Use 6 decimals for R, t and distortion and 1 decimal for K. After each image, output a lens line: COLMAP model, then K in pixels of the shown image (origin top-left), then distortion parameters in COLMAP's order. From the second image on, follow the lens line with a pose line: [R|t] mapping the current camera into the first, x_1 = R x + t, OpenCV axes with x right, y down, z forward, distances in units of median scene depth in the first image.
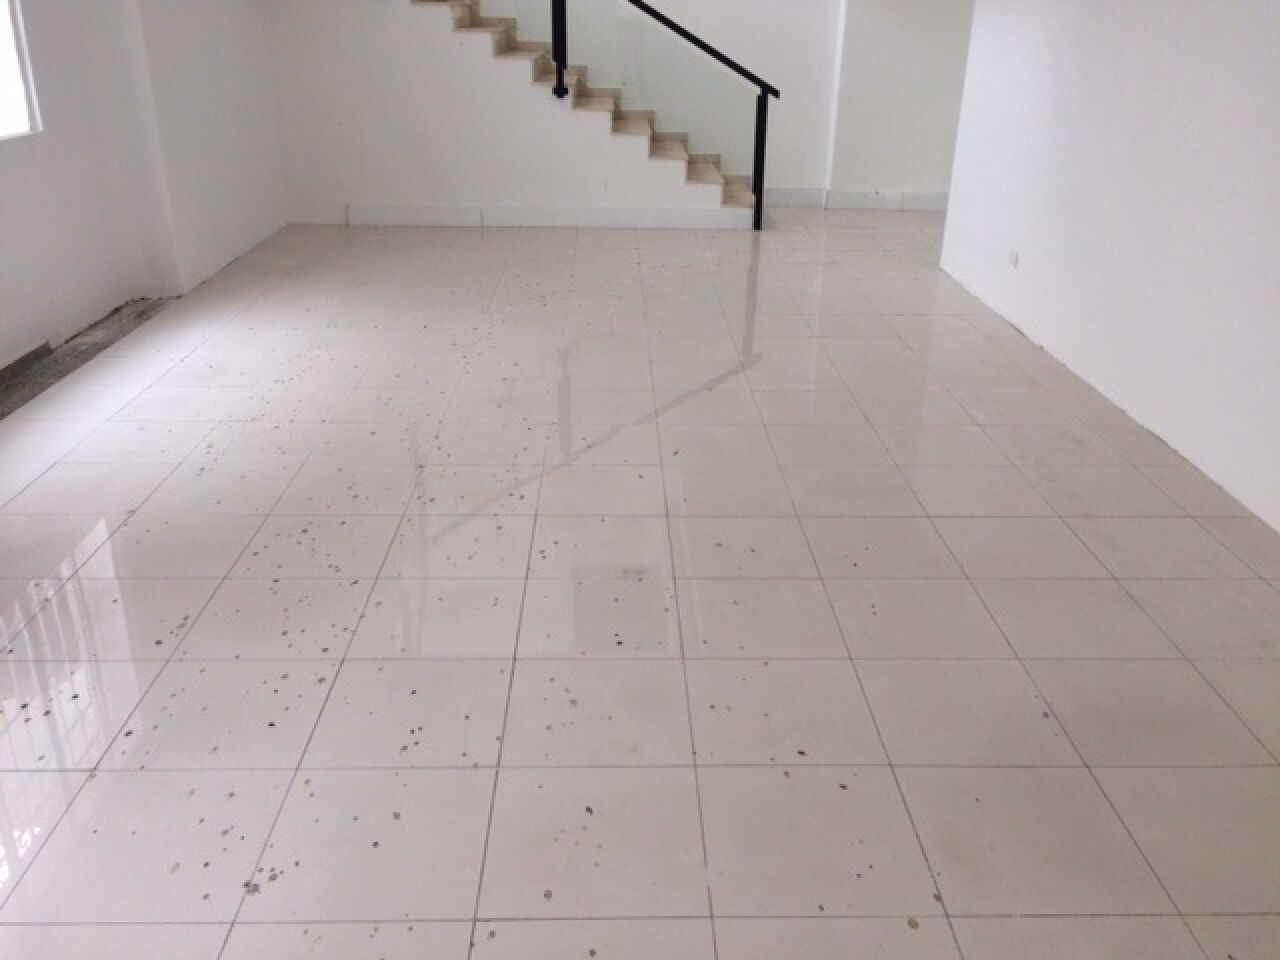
lens RADIAL K [[1098.5, 0, 634.4], [0, 1098.5, 480.3], [0, 0, 1]] dist [0.090663, -0.119969]
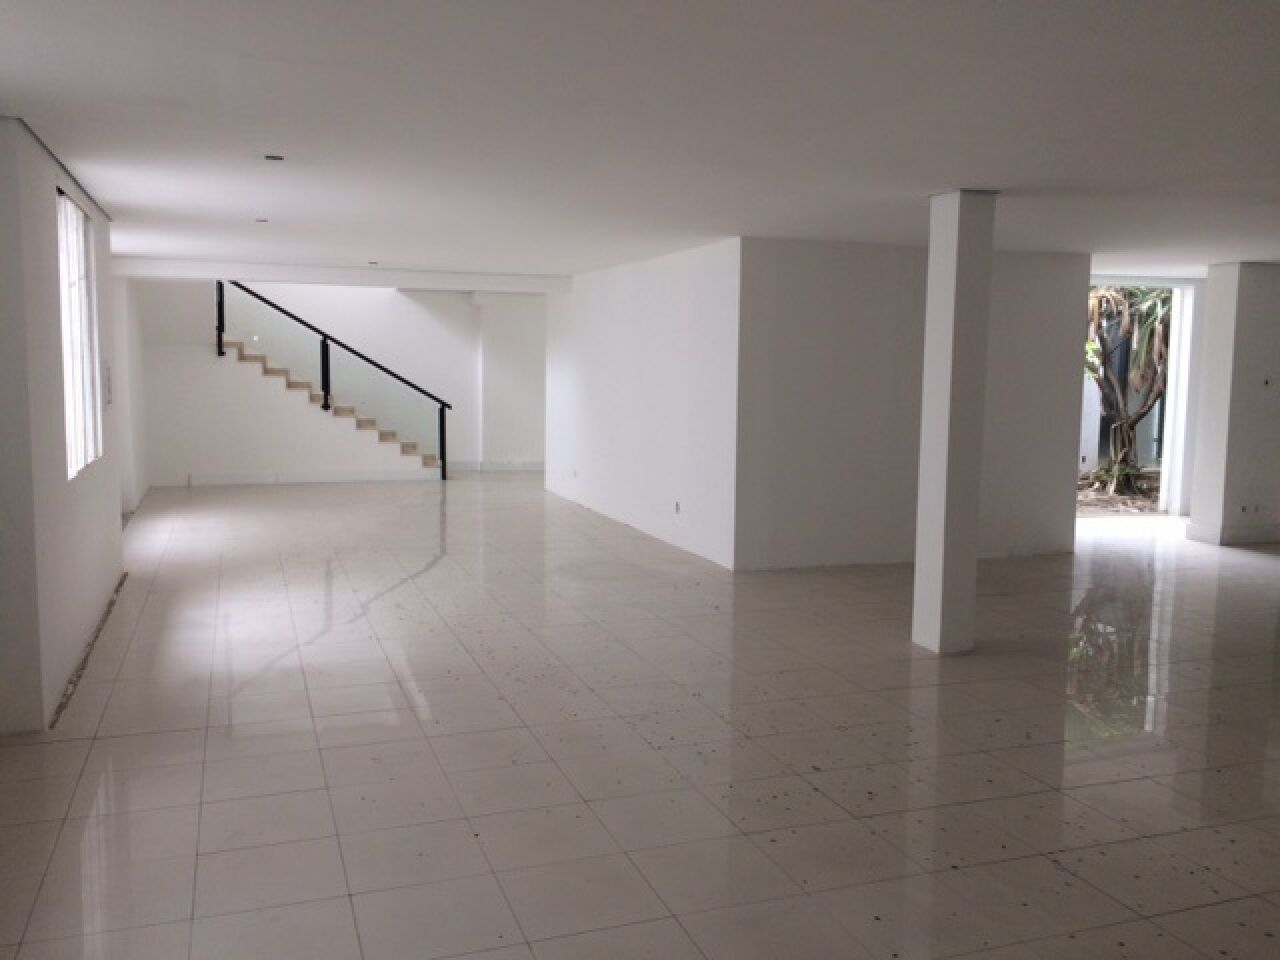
lens RADIAL K [[1098.5, 0, 634.4], [0, 1098.5, 480.3], [0, 0, 1]] dist [0.090663, -0.119969]
pose [[0.947574, -0.034407, 0.317680, -0.160184], [0.124379, 0.955494, -0.267509, 0.283282], [-0.294337, 0.292997, 0.909681, -0.689018]]
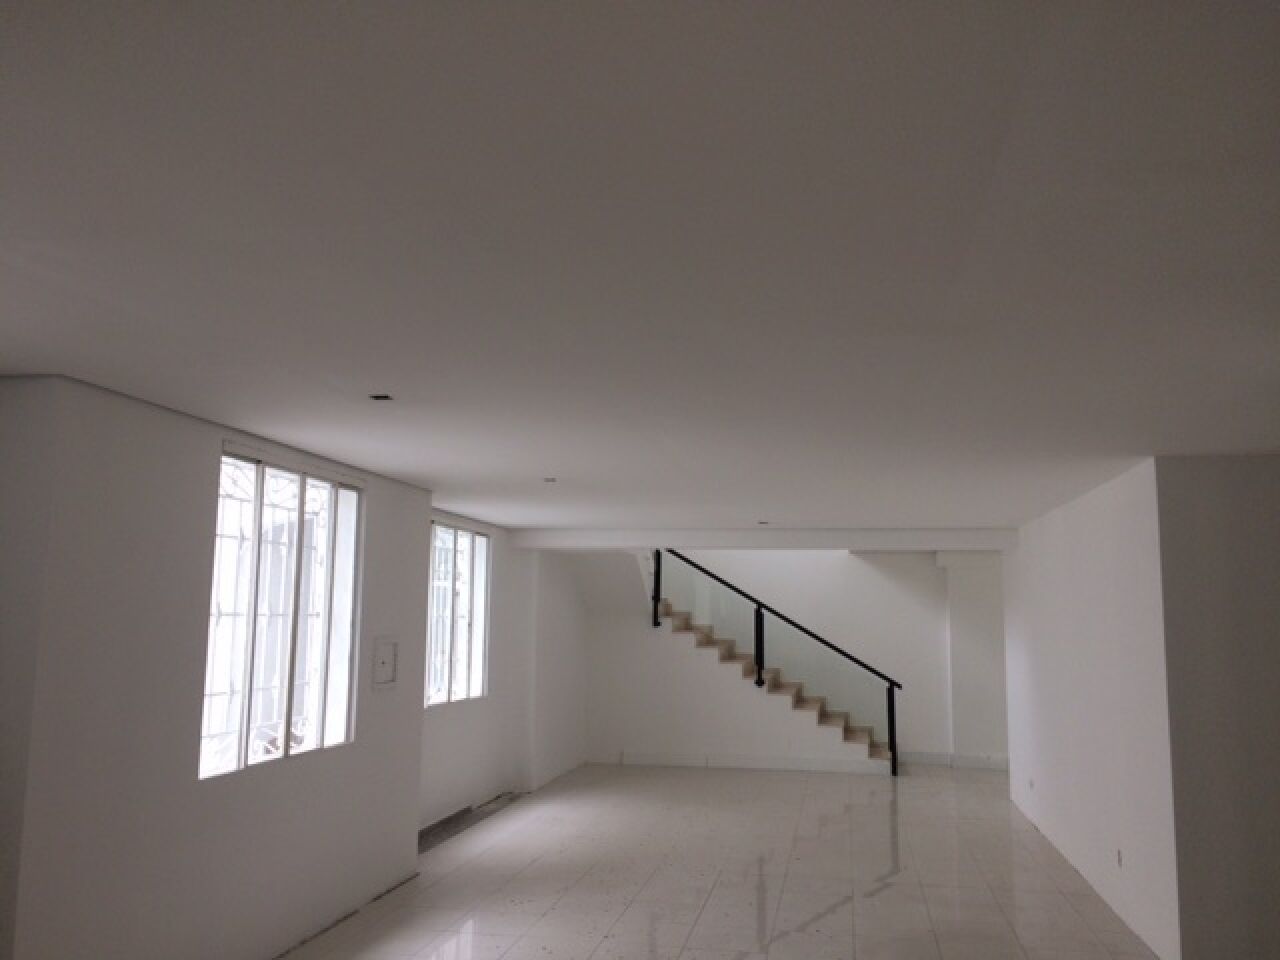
lens RADIAL K [[1098.5, 0, 634.4], [0, 1098.5, 480.3], [0, 0, 1]] dist [0.090663, -0.119969]
pose [[0.978479, -0.025511, -0.204761, 0.086536], [-0.081813, 0.863032, -0.498480, 0.197644], [0.189432, 0.504505, 0.842372, -0.502477]]
